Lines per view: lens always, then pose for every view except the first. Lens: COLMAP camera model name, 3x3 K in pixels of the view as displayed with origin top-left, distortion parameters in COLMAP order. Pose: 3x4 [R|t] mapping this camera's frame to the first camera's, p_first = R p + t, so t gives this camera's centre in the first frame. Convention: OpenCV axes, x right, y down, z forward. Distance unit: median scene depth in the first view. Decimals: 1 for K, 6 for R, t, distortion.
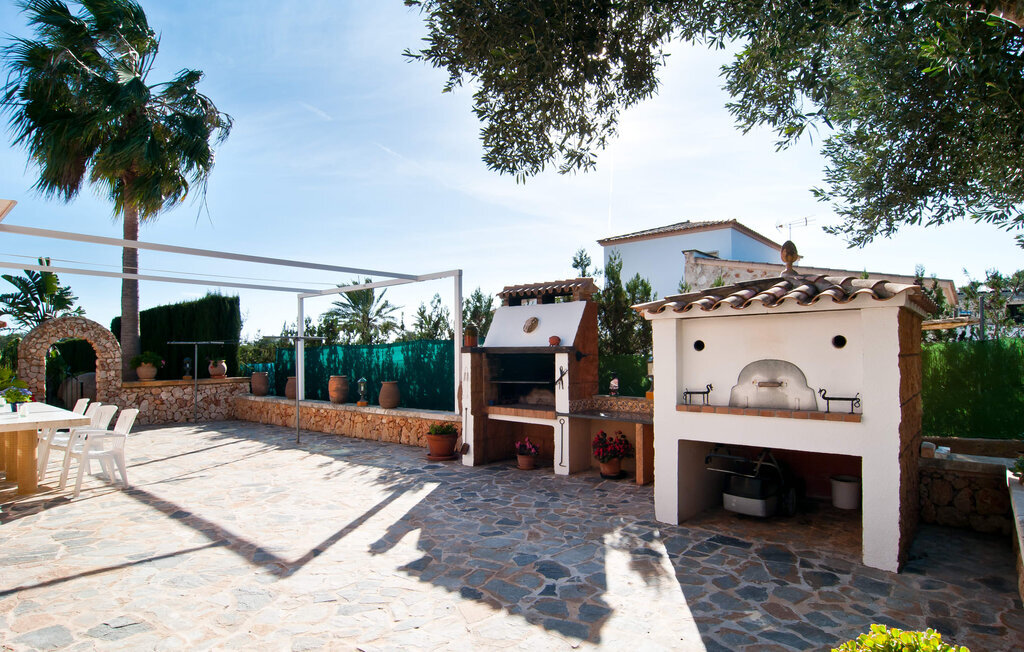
lens RADIAL K [[557.3, 0, 512.2], [0, 557.3, 327.9], [0, 0, 1]] dist [-0.008350, -0.004213]
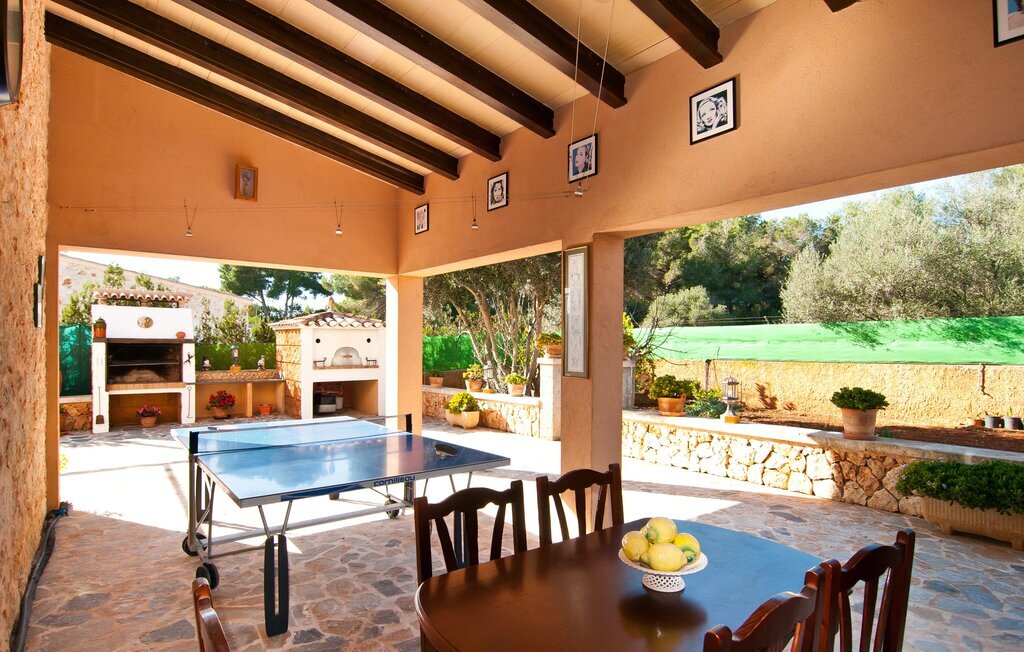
lens RADIAL K [[557.3, 0, 511.7], [0, 557.3, 331.9], [0, 0, 1]] dist [-0.008350, -0.004213]
pose [[0.181350, 0.022862, 0.983153, -1.237448], [-0.050702, 0.998618, -0.013869, -0.009896], [-0.982111, -0.047332, 0.182258, -0.135494]]
